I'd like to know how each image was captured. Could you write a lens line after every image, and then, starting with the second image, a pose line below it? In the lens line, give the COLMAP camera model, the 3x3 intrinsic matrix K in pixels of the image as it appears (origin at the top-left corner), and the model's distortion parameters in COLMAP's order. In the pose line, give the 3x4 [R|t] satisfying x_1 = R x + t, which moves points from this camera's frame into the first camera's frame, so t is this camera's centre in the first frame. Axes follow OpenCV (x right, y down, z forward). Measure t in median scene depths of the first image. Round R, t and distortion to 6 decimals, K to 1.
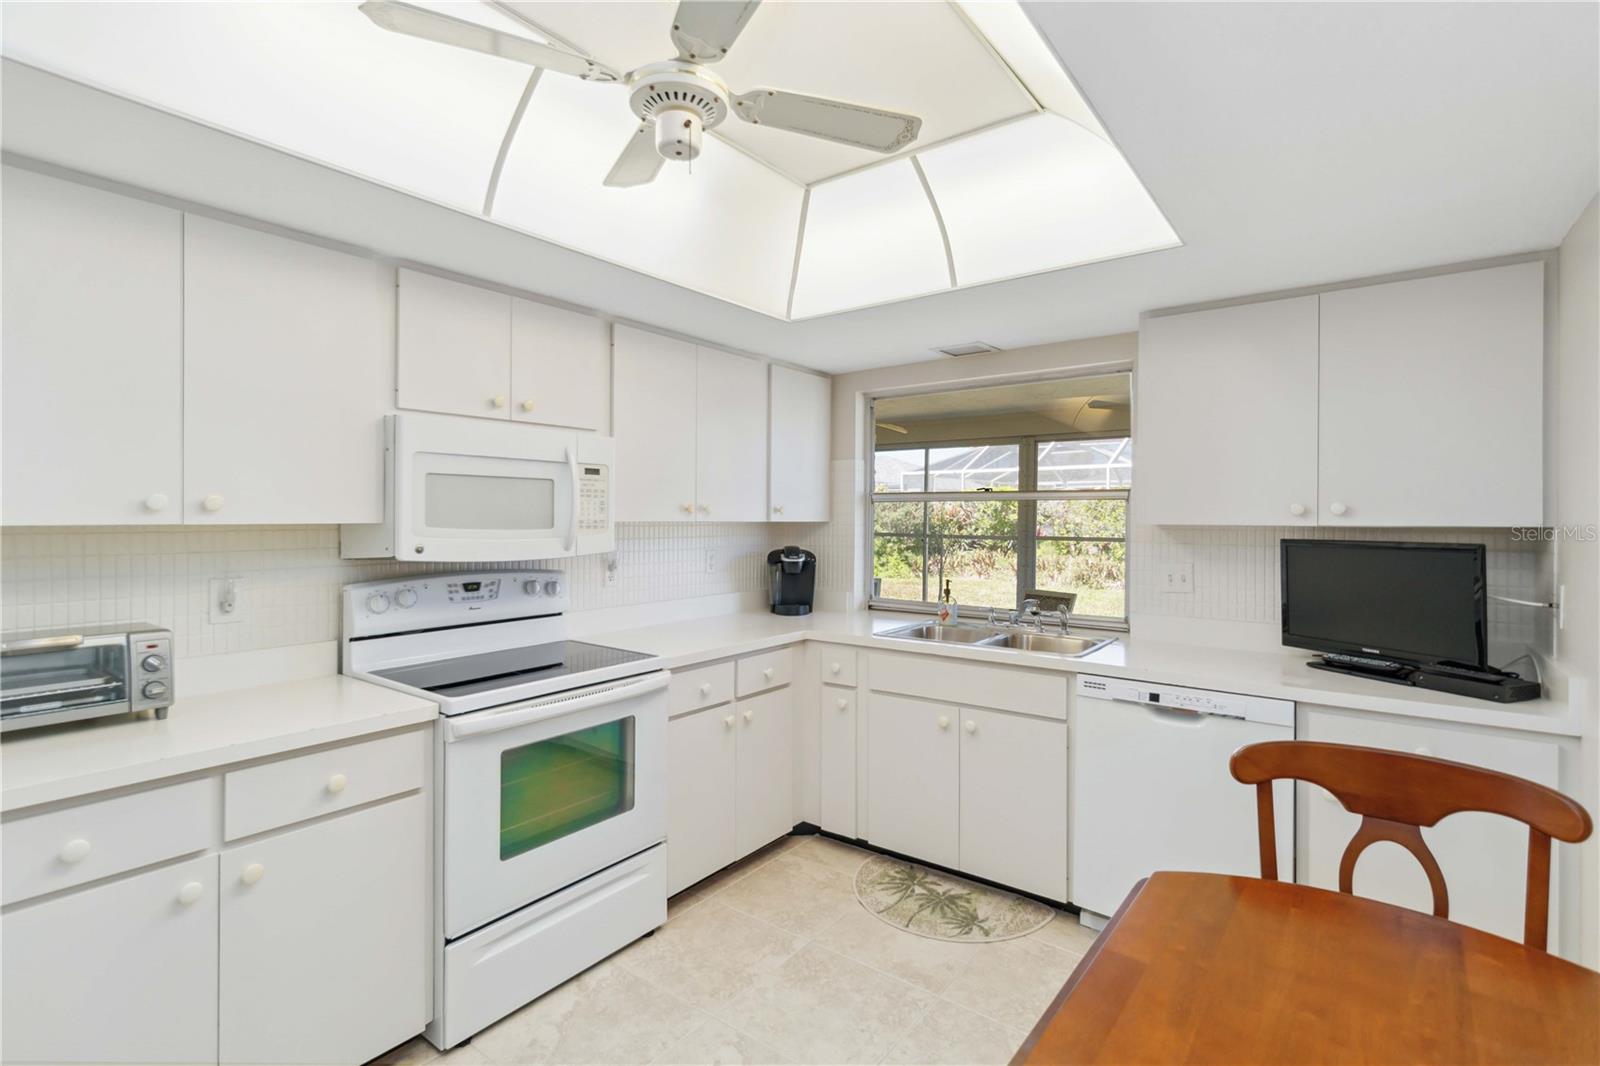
lens RADIAL K [[753.1, 0, 792.2], [0, 753.1, 523.2], [0, 0, 1]] dist [0.002369, -0.000377]
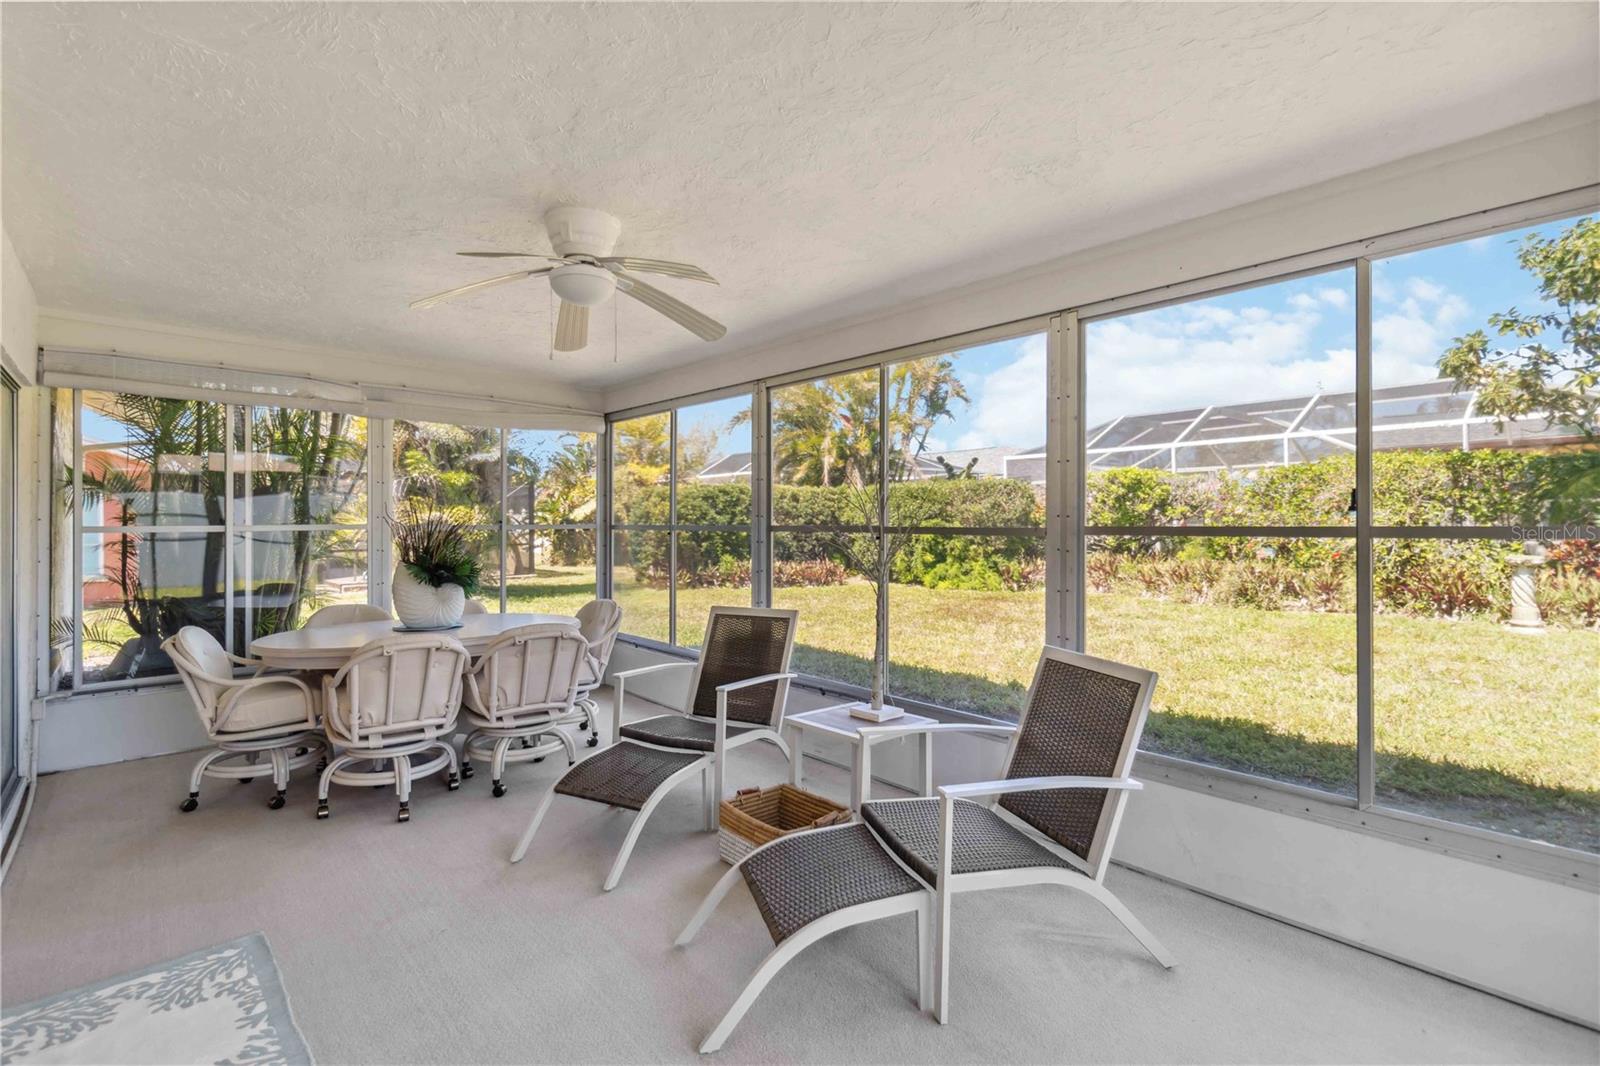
lens RADIAL K [[753.1, 0, 805.2], [0, 753.1, 507.1], [0, 0, 1]] dist [0.002369, -0.000377]
pose [[0.984011, -0.017517, -0.177245, 0.595493], [0.013063, 0.999570, -0.026269, 0.036702], [0.177629, 0.023534, 0.983816, 1.318757]]
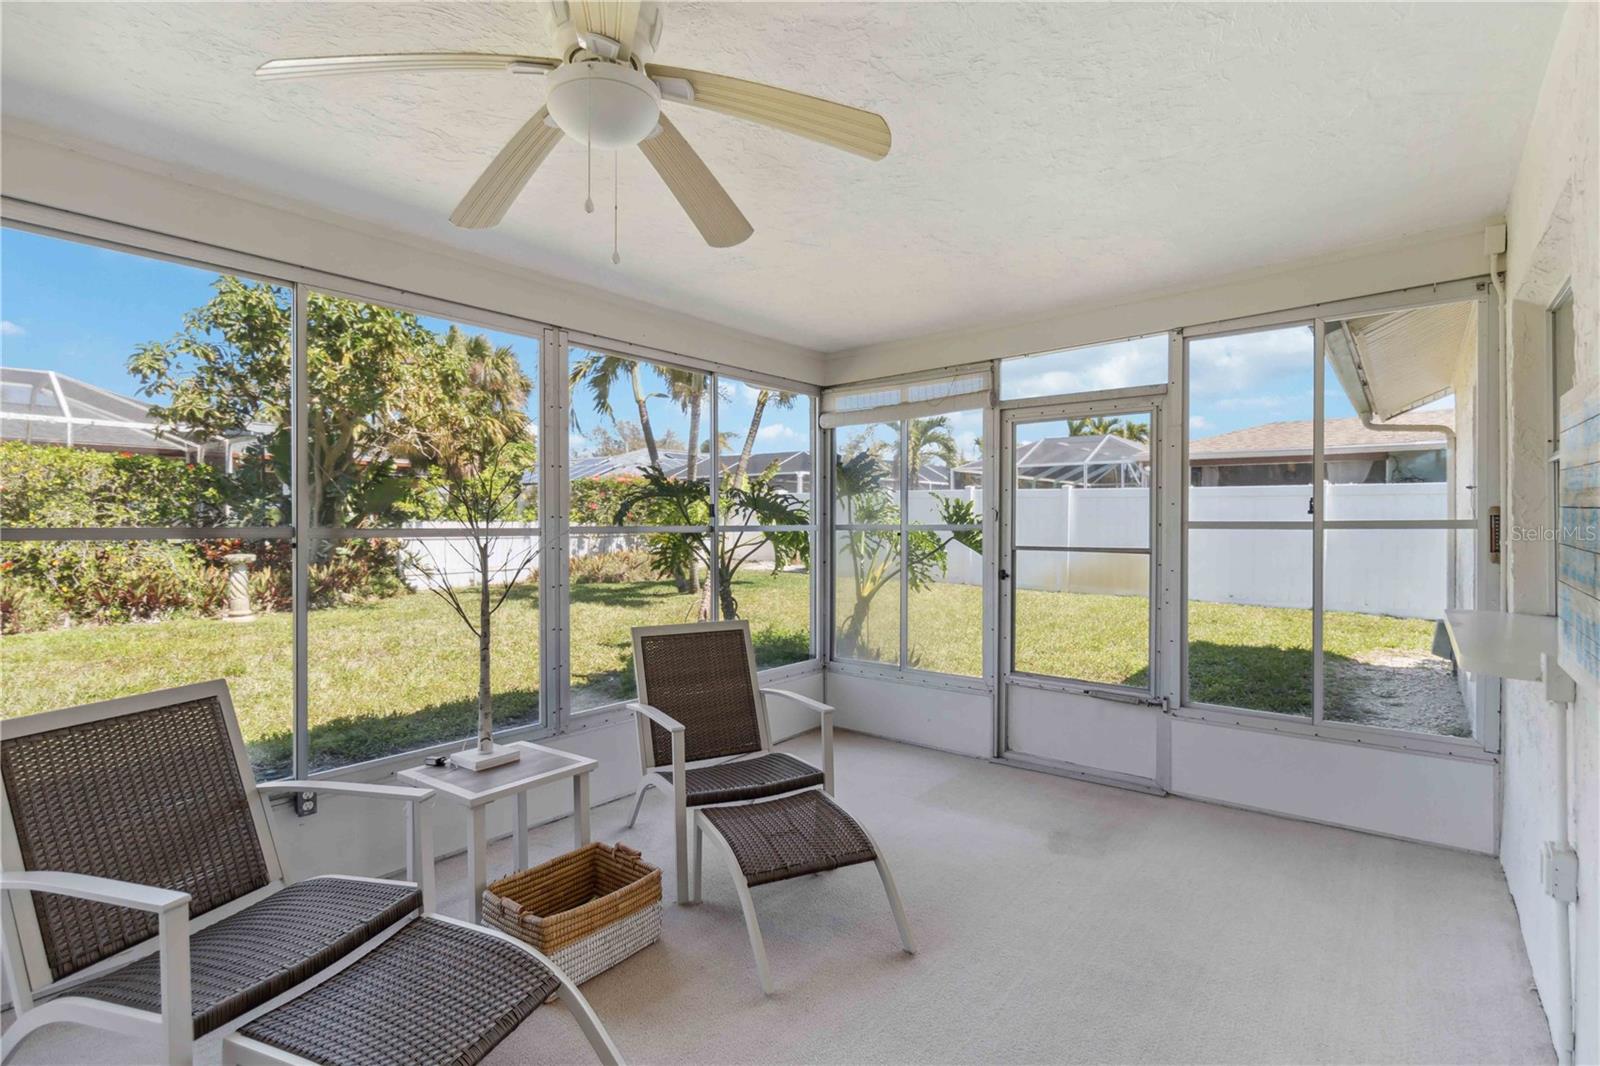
lens RADIAL K [[753.1, 0, 801.0], [0, 753.1, 535.1], [0, 0, 1]] dist [0.002369, -0.000377]
pose [[0.013709, -0.025238, 0.999587, -0.482670], [0.004016, 0.999675, 0.025185, 0.023443], [-0.999898, 0.003669, 0.013806, 2.116591]]
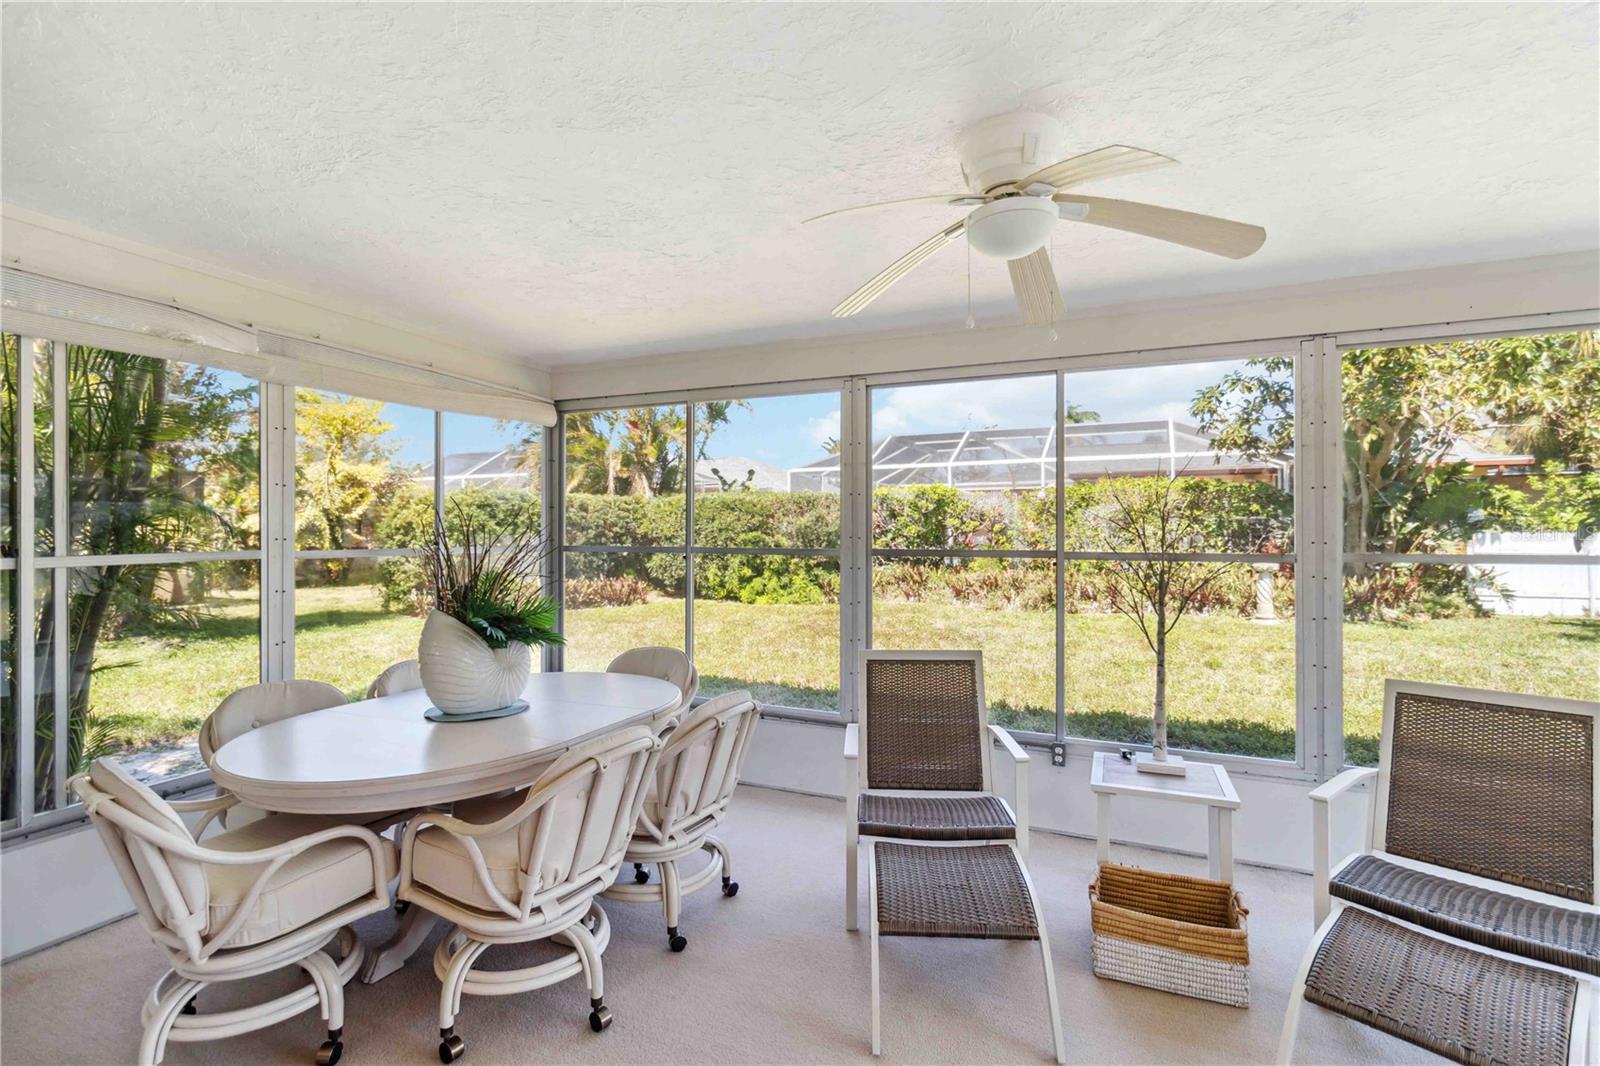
lens RADIAL K [[753.1, 0, 807.6], [0, 753.1, 526.6], [0, 0, 1]] dist [0.002369, -0.000377]
pose [[0.968885, -0.010796, 0.247277, -0.265711], [0.012647, 0.999903, -0.005895, -0.004042], [-0.247190, 0.008839, 0.968927, 1.613987]]
